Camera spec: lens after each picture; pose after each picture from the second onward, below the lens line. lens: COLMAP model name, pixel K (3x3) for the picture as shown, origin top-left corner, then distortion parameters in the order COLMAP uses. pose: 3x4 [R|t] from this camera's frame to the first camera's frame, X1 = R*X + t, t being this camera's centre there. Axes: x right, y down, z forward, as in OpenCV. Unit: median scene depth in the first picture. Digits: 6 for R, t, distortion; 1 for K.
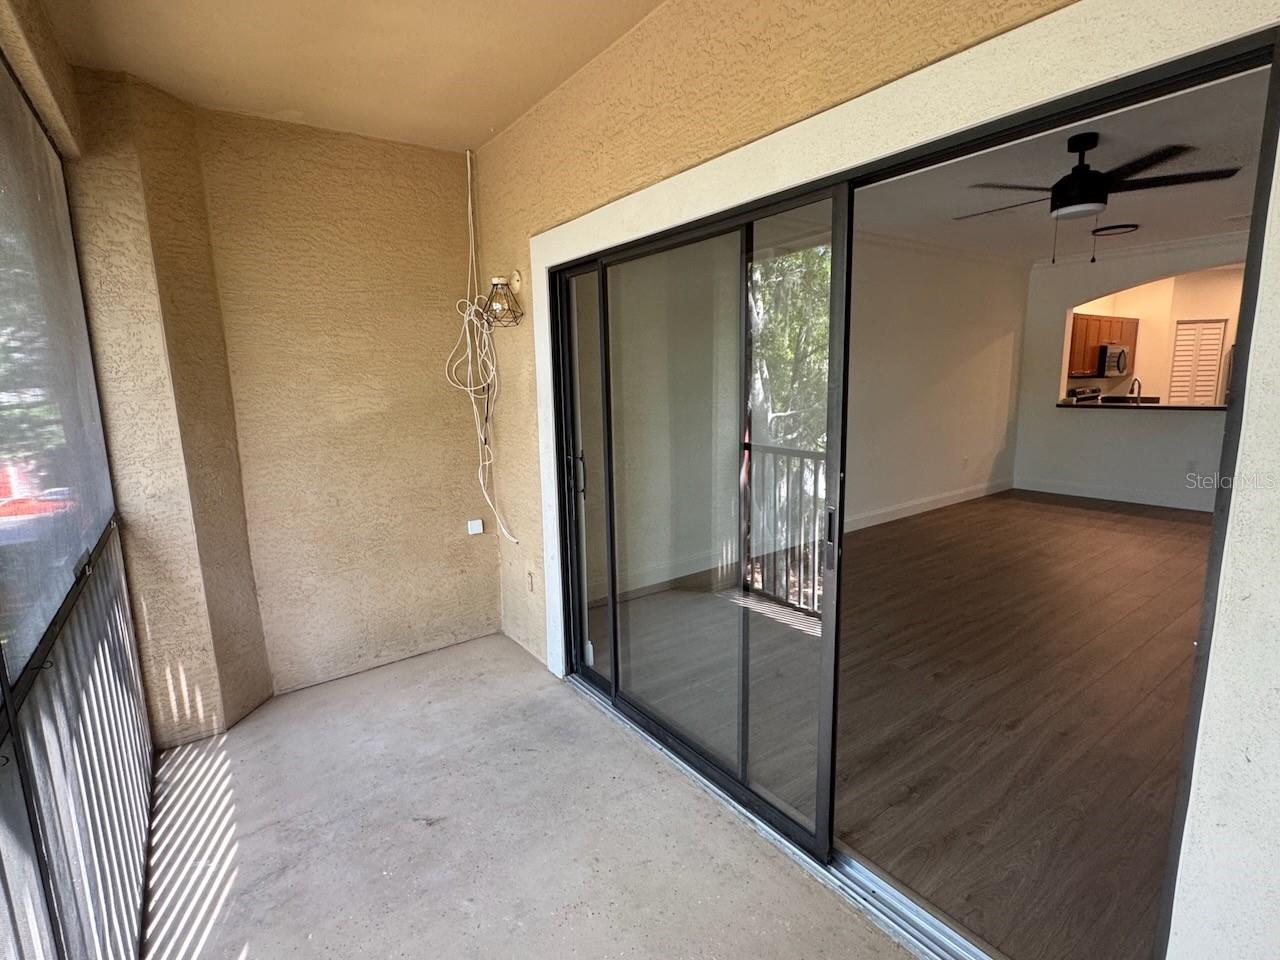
lens RADIAL K [[629.6, 0, 642.4], [0, 629.6, 480.5], [0, 0, 1]] dist [-0.002646, 0.000568]
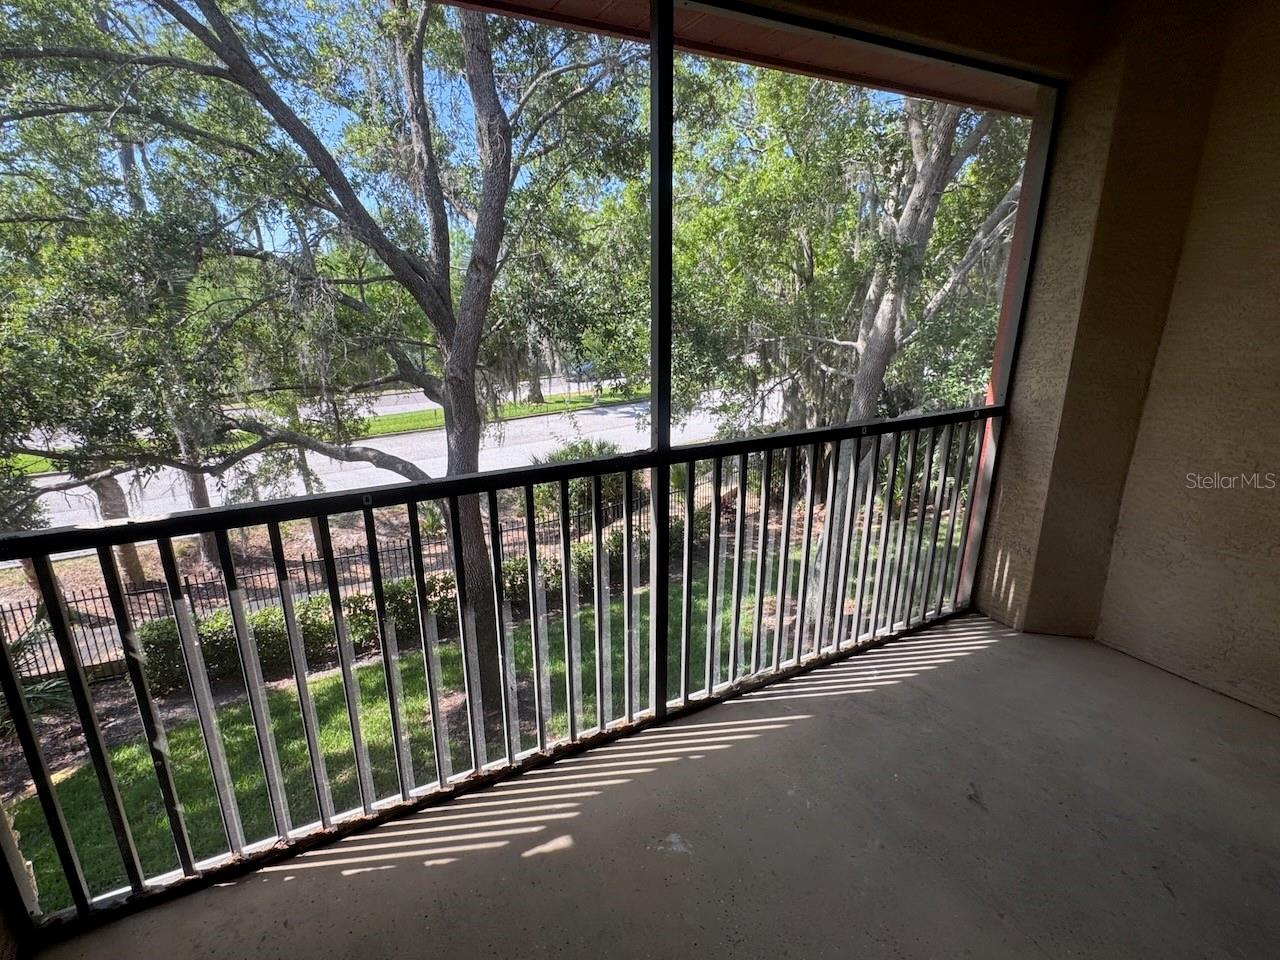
lens RADIAL K [[629.6, 0, 639.3], [0, 629.6, 483.2], [0, 0, 1]] dist [-0.002646, 0.000568]
pose [[-0.148107, 0.305264, -0.940679, 0.381880], [-0.158945, 0.931457, 0.327297, -0.087037], [0.976115, 0.197992, -0.089435, 0.434889]]
